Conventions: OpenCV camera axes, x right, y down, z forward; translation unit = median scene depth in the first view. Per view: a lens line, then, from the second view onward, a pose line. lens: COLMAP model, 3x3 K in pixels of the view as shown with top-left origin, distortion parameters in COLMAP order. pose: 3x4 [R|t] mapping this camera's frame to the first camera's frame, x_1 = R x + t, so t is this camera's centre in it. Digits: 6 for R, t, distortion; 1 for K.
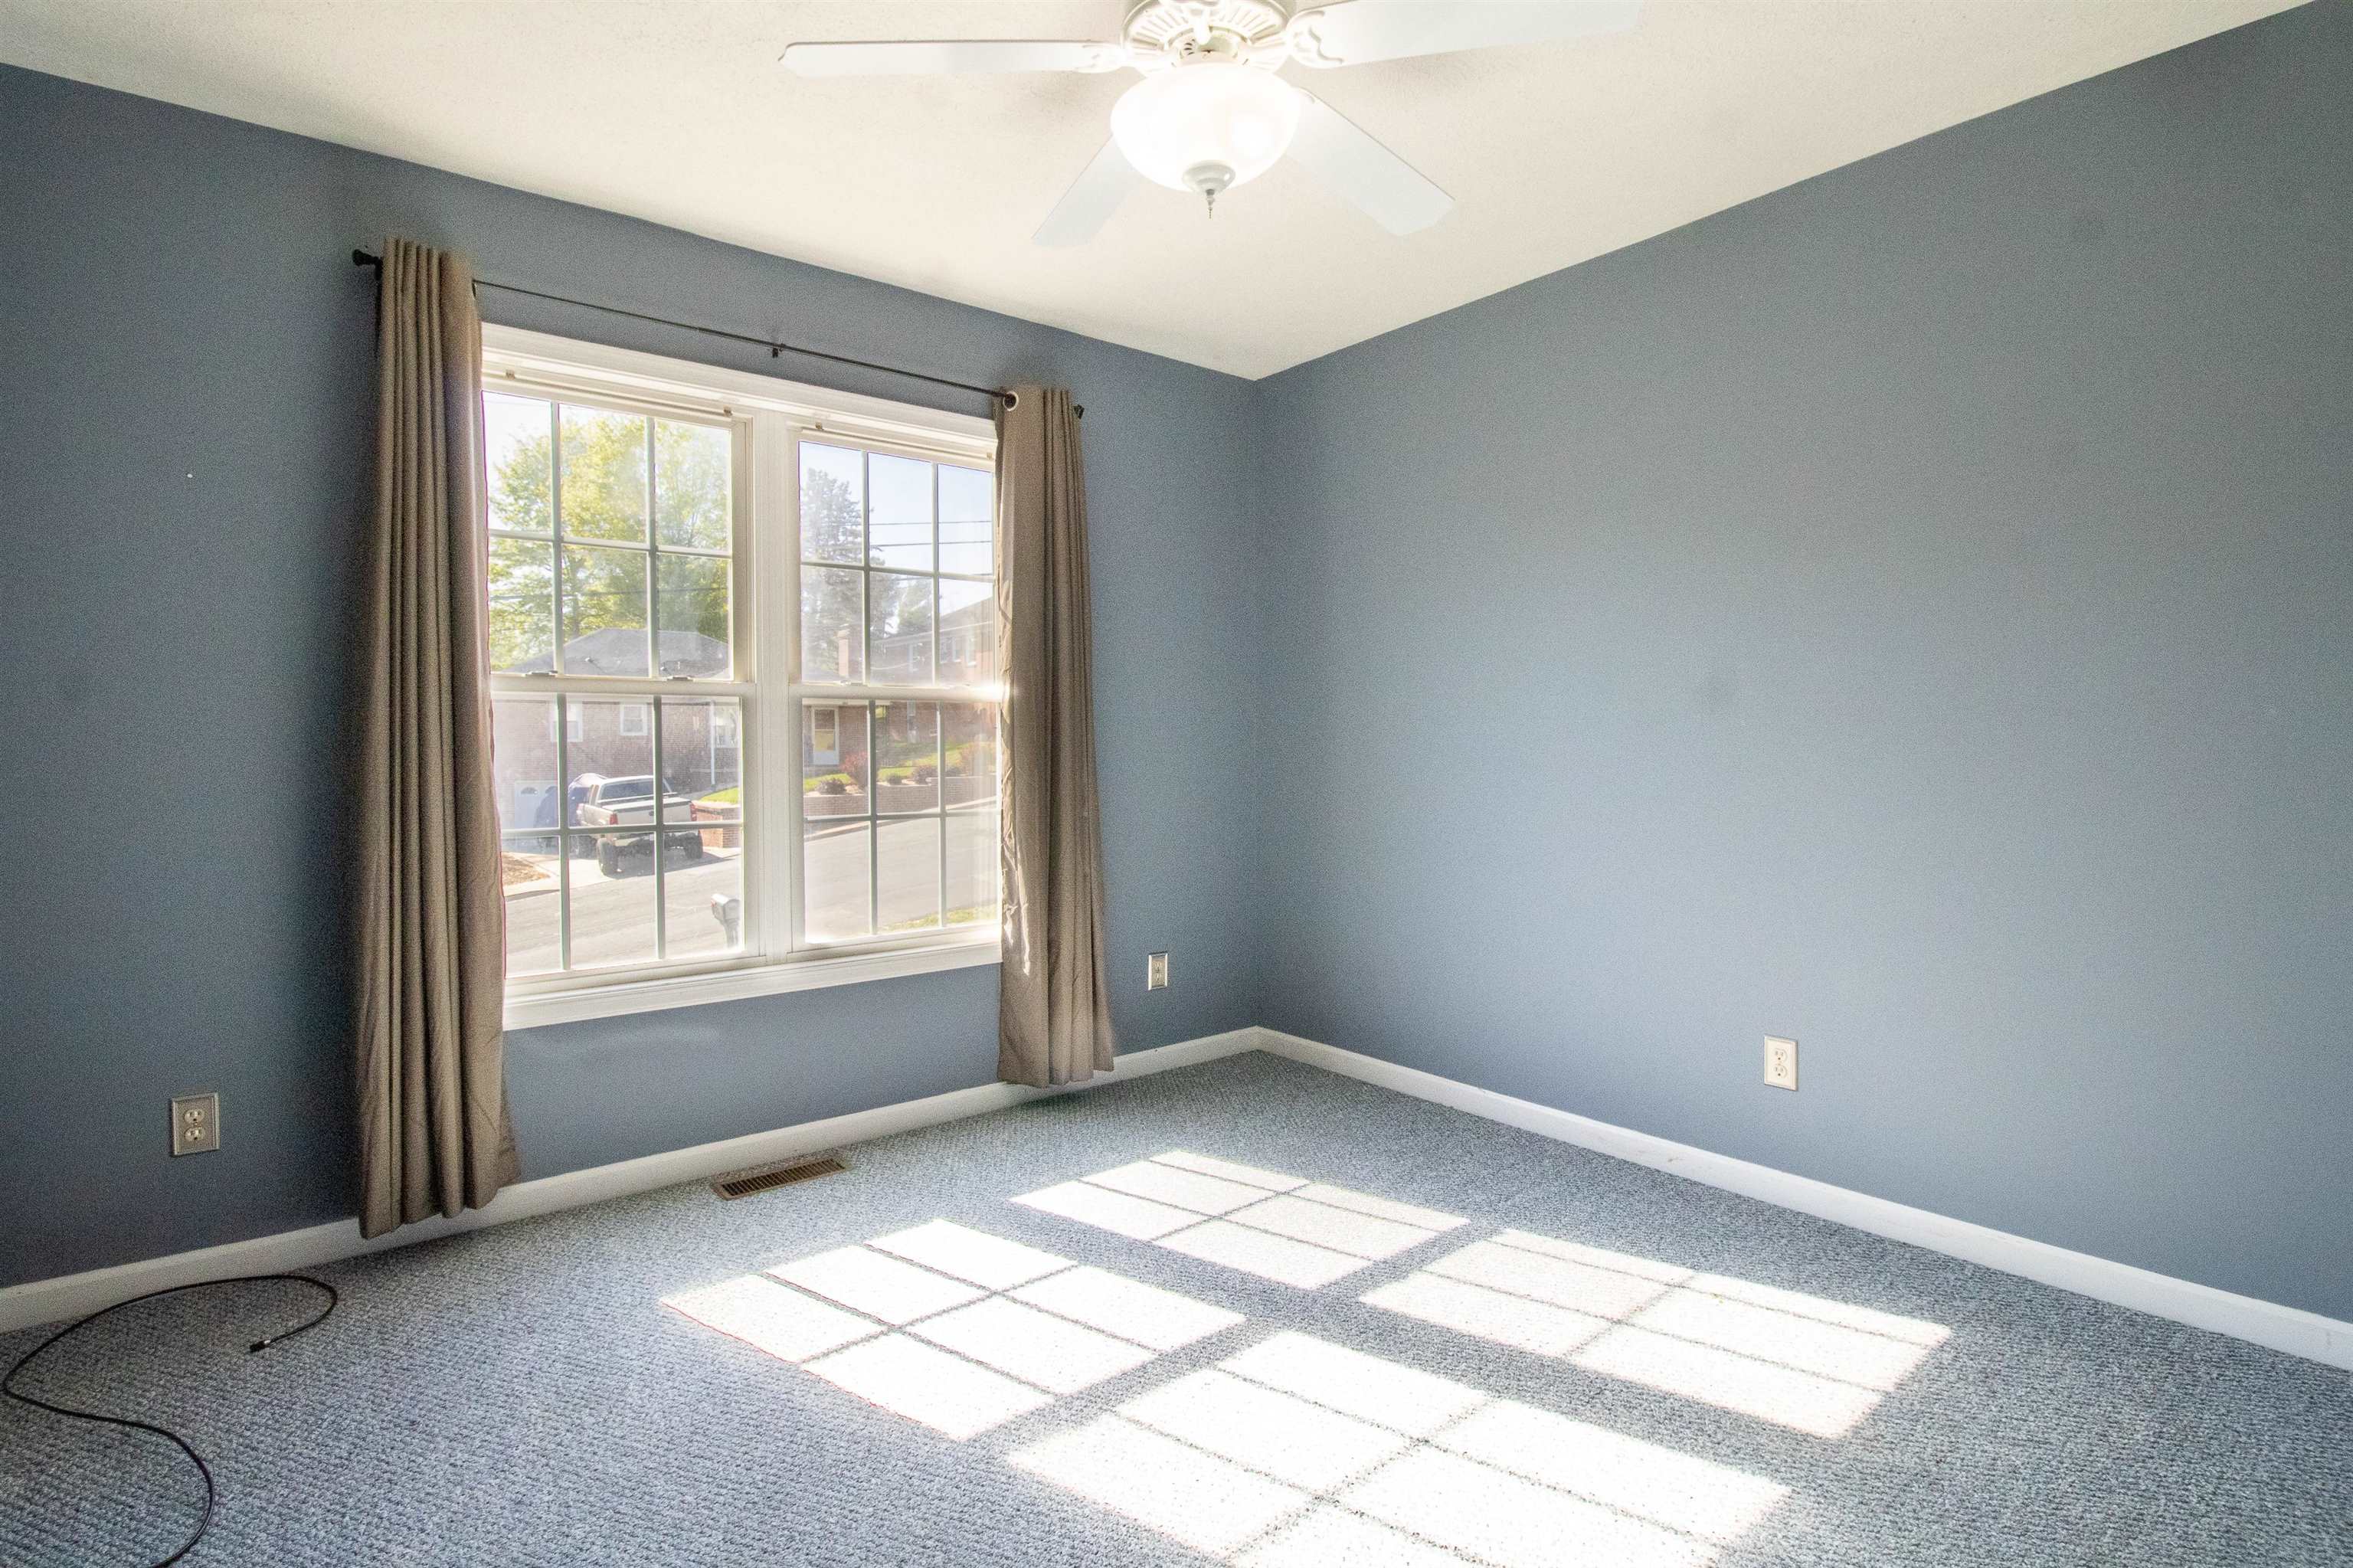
lens RADIAL K [[1126.2, 0, 1182.9], [0, 1126.2, 768.9], [0, 0, 1]] dist [0.002464, -0.015054]
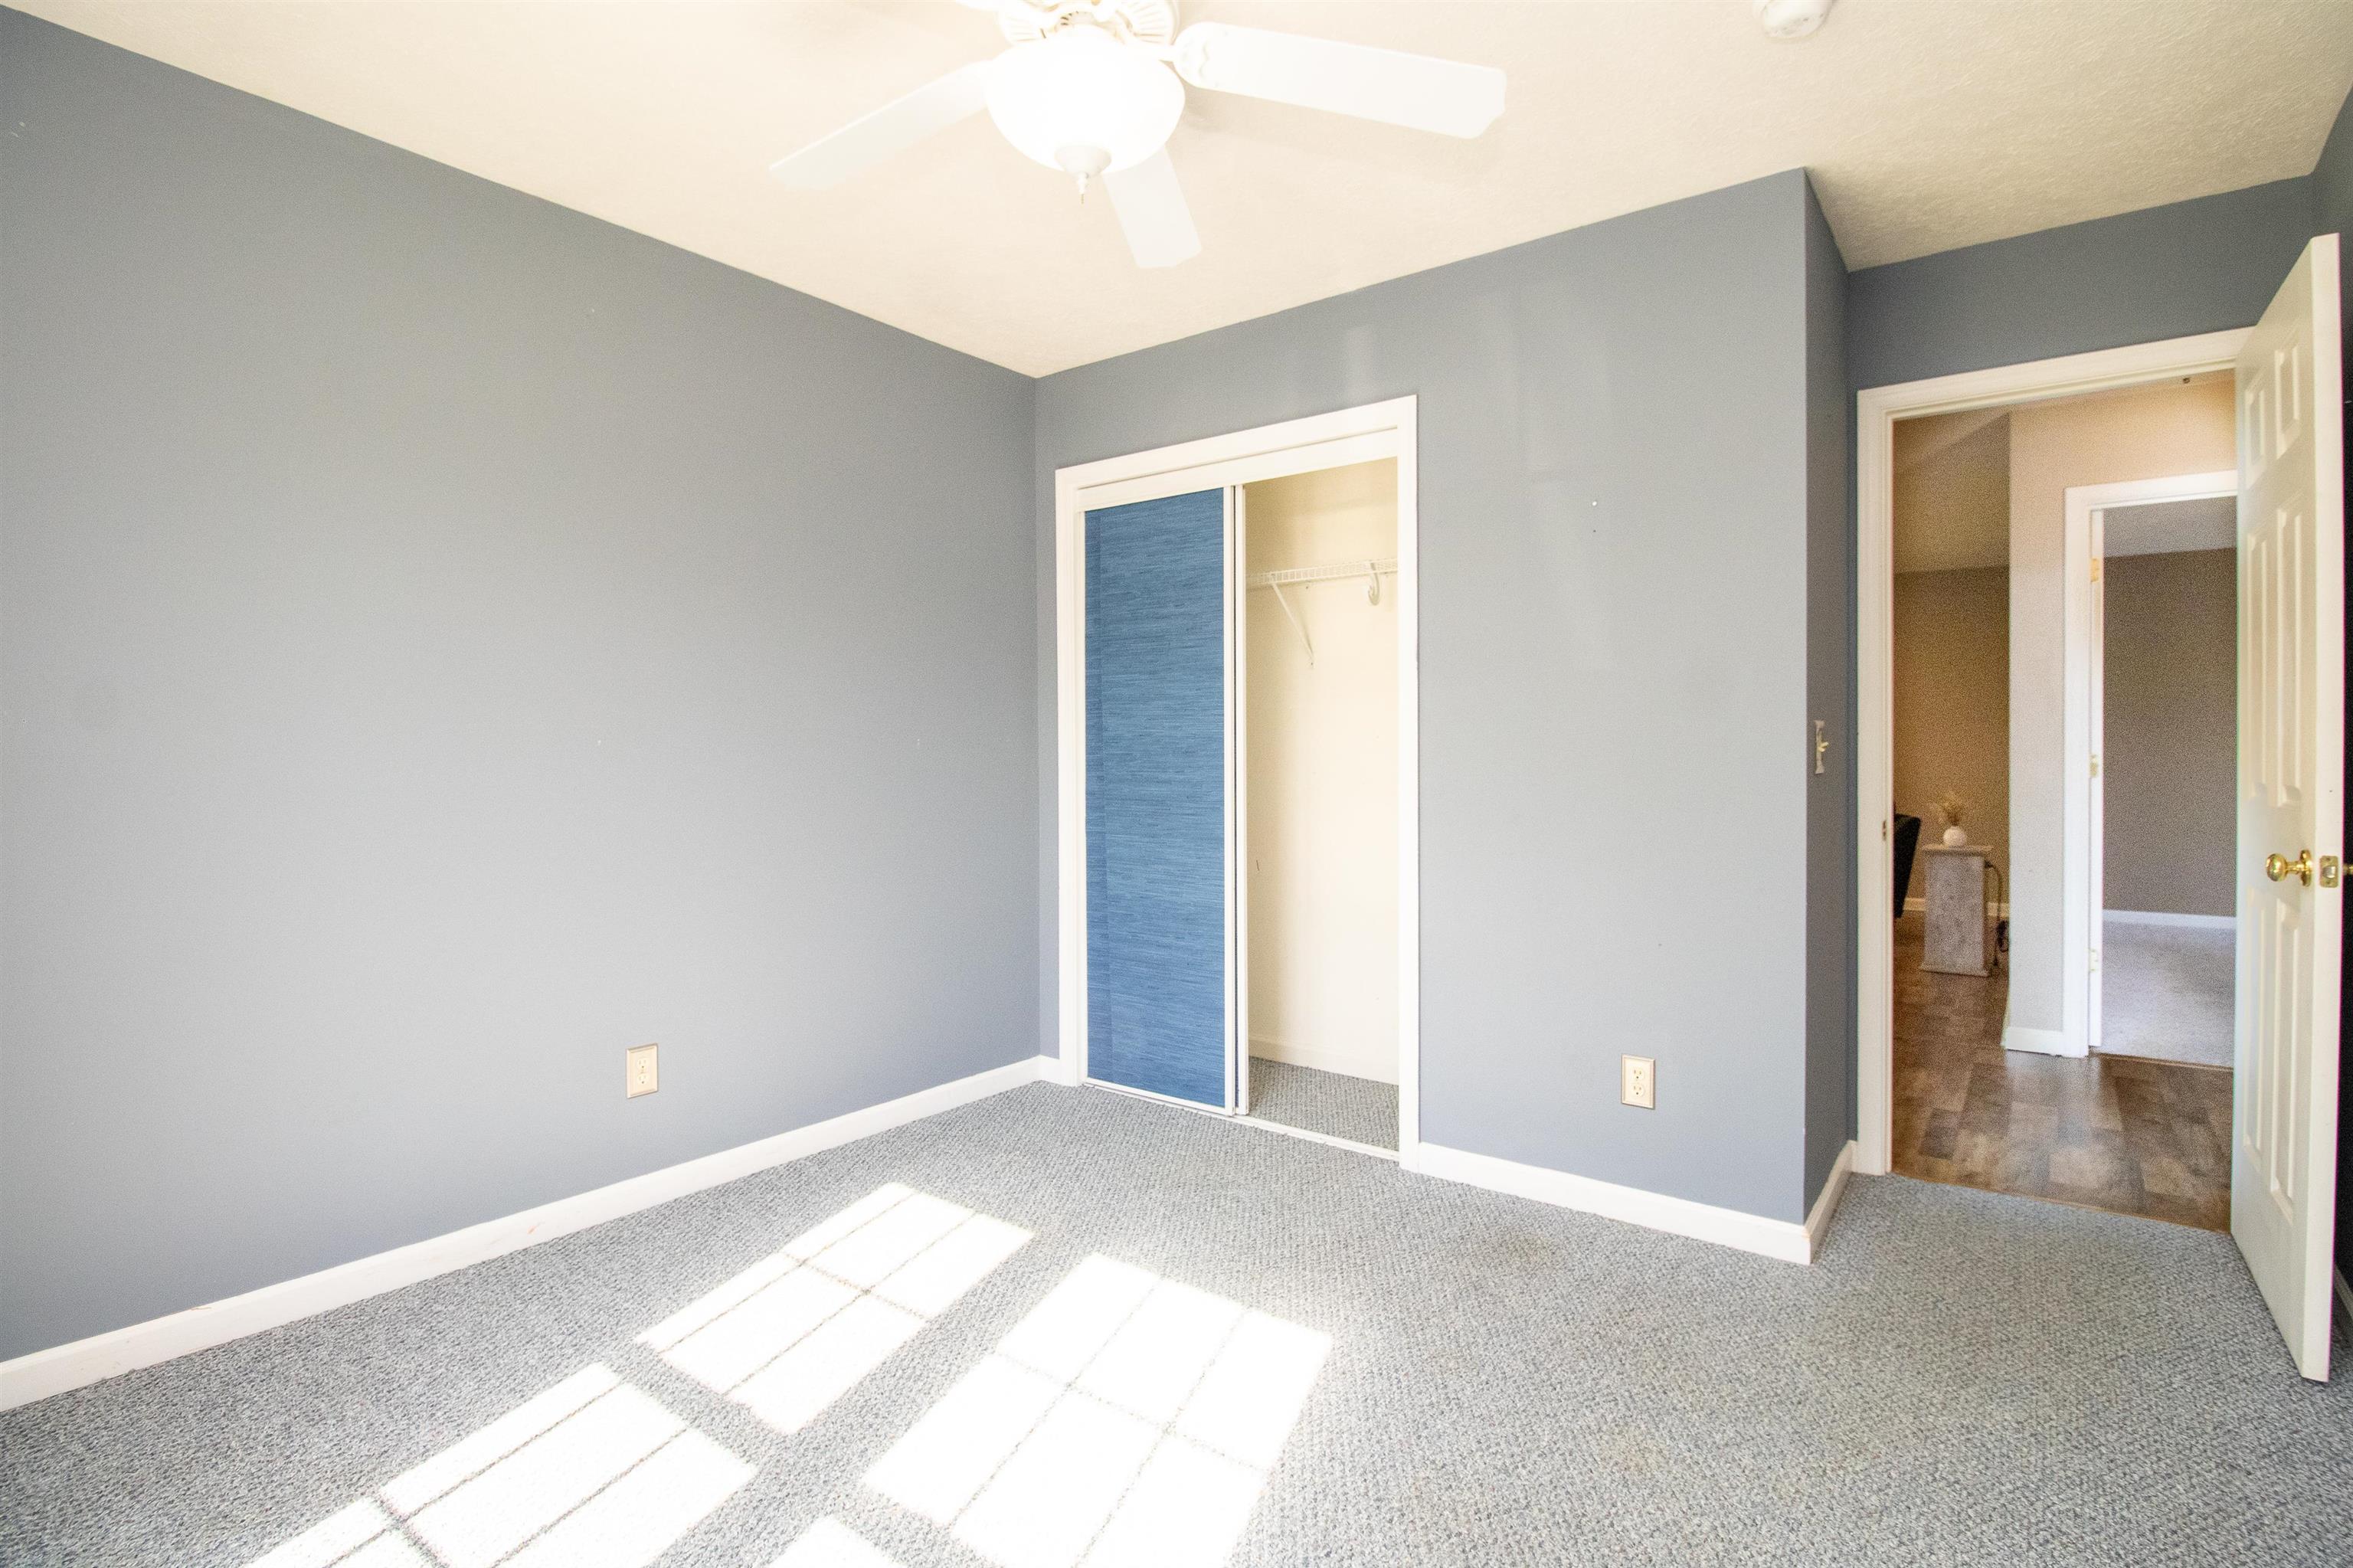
lens RADIAL K [[1126.2, 0, 1182.9], [0, 1126.2, 768.9], [0, 0, 1]] dist [0.002464, -0.015054]
pose [[-0.232143, -0.004856, 0.972670, -0.678762], [0.025080, 0.999625, 0.010977, -0.020181], [-0.972358, 0.026943, -0.231934, 0.850621]]
